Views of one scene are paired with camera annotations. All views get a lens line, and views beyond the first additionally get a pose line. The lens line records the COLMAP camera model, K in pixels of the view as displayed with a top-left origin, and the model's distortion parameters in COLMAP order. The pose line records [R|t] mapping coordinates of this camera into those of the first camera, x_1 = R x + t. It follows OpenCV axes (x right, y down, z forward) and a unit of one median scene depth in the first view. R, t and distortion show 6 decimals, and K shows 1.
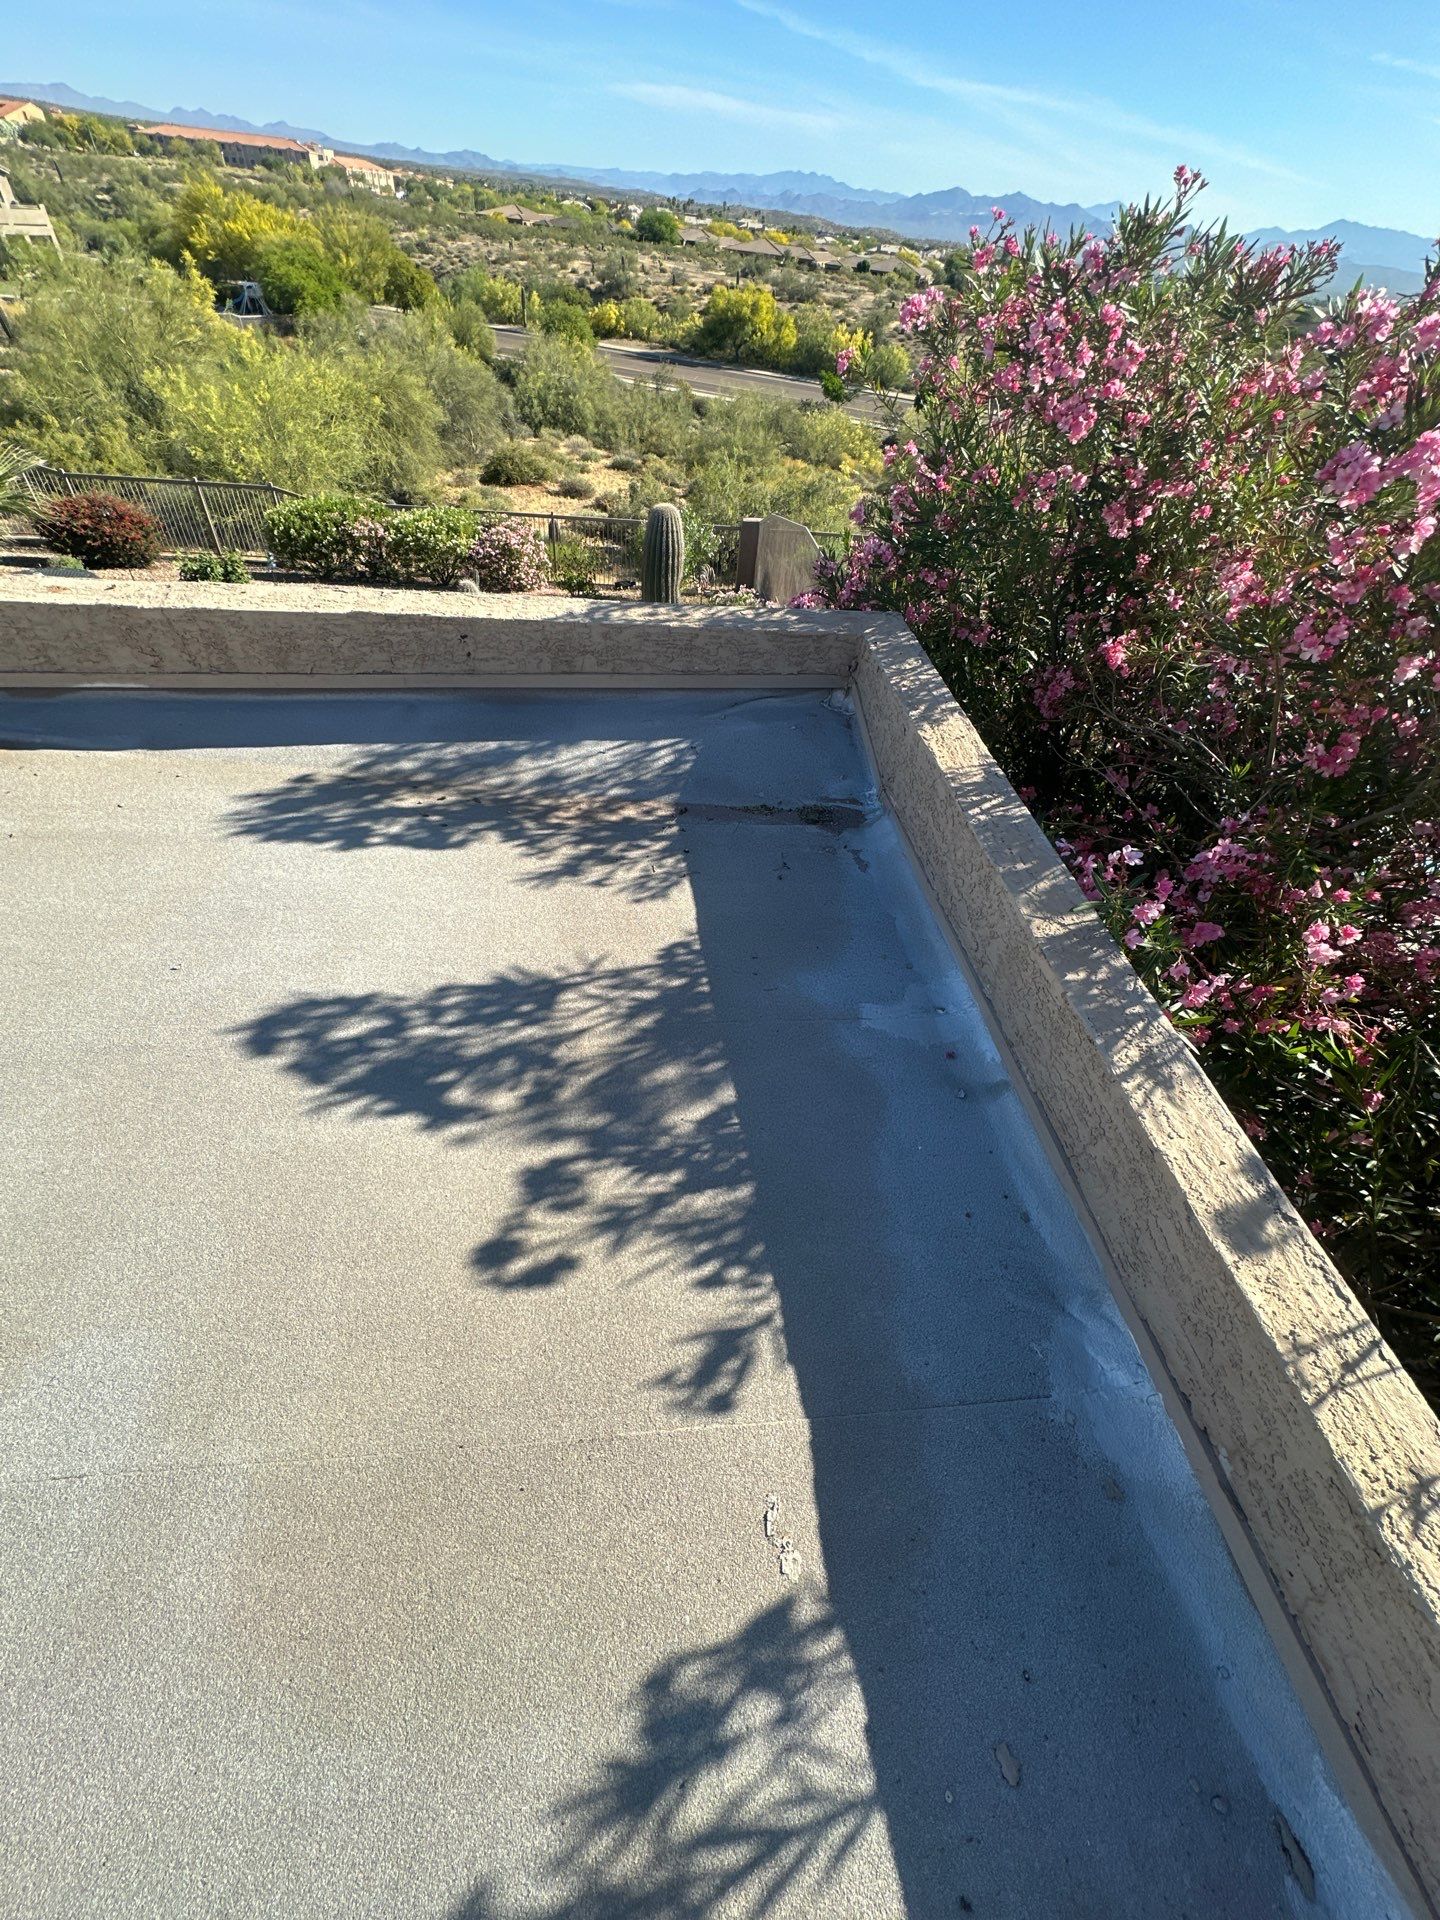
lens RADIAL K [[778.8, 0, 717.8], [0, 778.8, 956.8], [0, 0, 1]] dist [-0.000244, -0.000267]
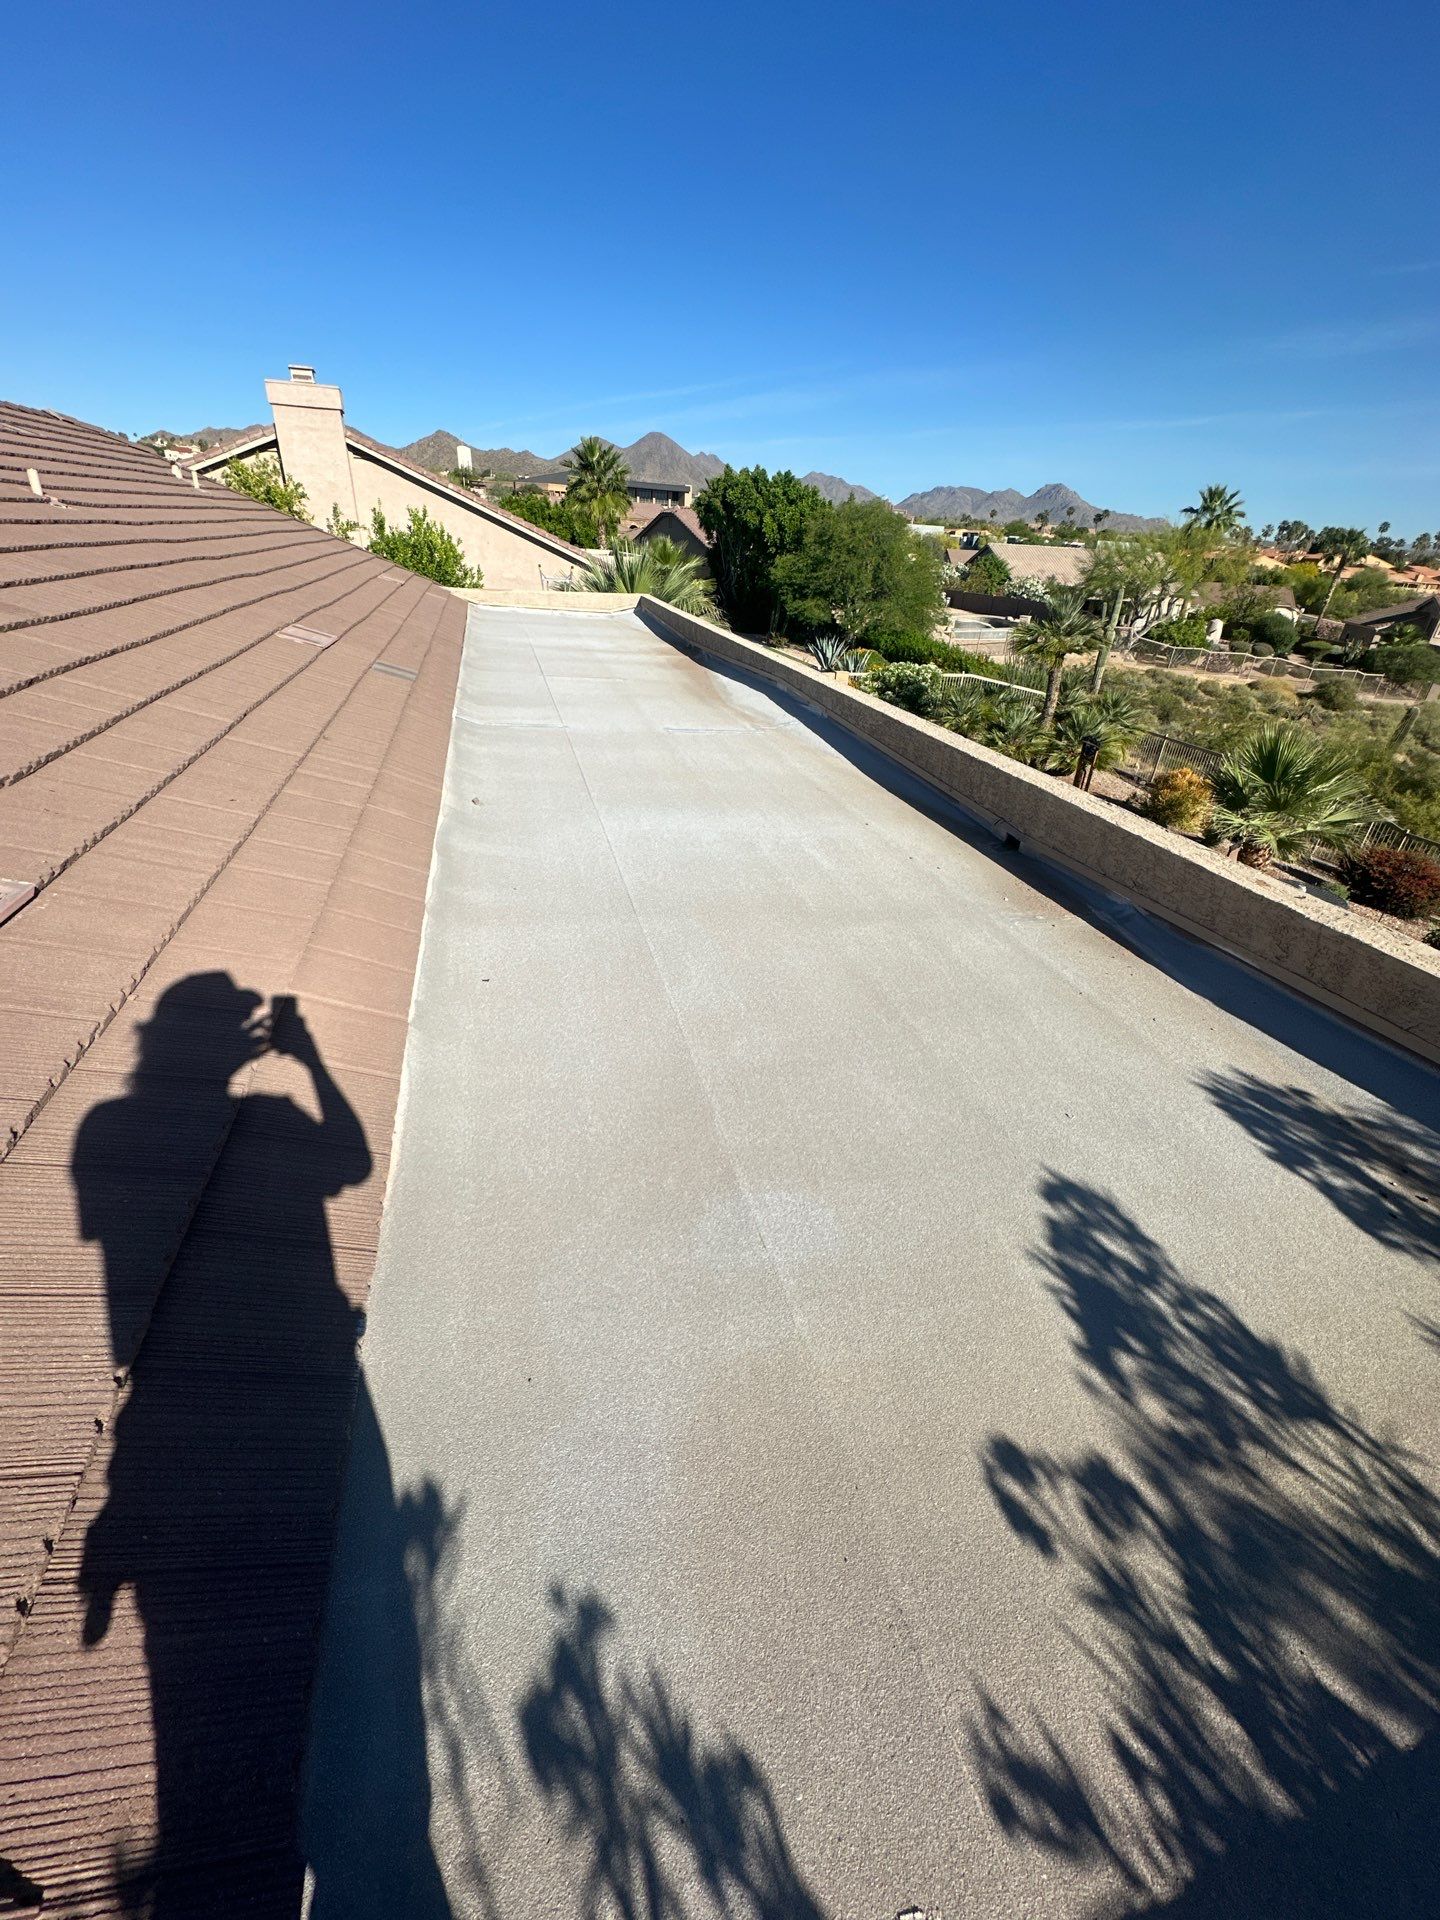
lens RADIAL K [[778.8, 0, 717.5], [0, 778.8, 952.4], [0, 0, 1]] dist [-0.000244, -0.000267]
pose [[0.176592, 0.399798, -0.899432, 0.179141], [-0.708603, 0.685865, 0.165742, 0.017876], [0.683152, 0.608071, 0.404416, -0.046916]]
